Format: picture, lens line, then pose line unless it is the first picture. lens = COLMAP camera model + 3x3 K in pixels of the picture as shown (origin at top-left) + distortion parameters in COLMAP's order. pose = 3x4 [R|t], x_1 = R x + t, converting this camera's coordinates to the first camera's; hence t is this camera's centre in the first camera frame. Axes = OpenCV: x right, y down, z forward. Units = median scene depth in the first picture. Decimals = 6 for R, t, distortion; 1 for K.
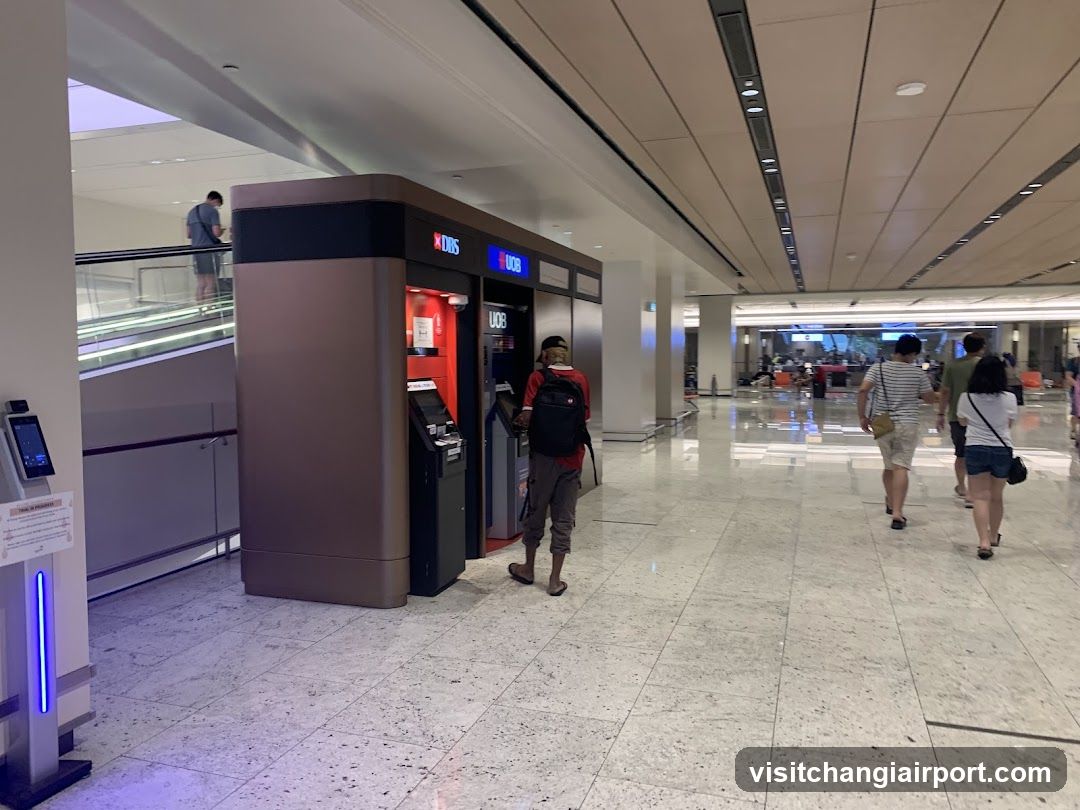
lens RADIAL K [[827.9, 0, 539.4], [0, 827.9, 401.9], [0, 0, 1]] dist [0.007969, 0.000149]
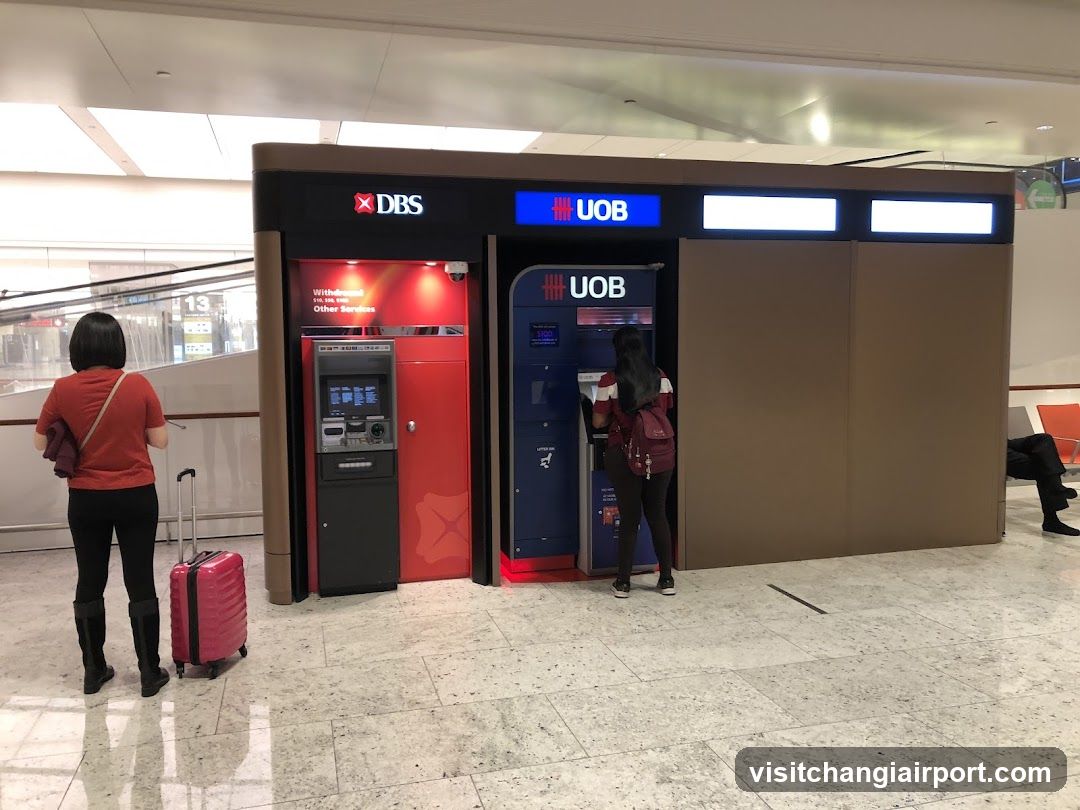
lens RADIAL K [[904.3, 0, 540.3], [0, 904.3, 407.6], [0, 0, 1]] dist [0.011587, 0.003579]
pose [[0.561033, 0.068236, -0.824976, 0.807366], [-0.040136, 0.997667, 0.055224, -0.042965], [0.826820, 0.002129, 0.562463, 0.650285]]
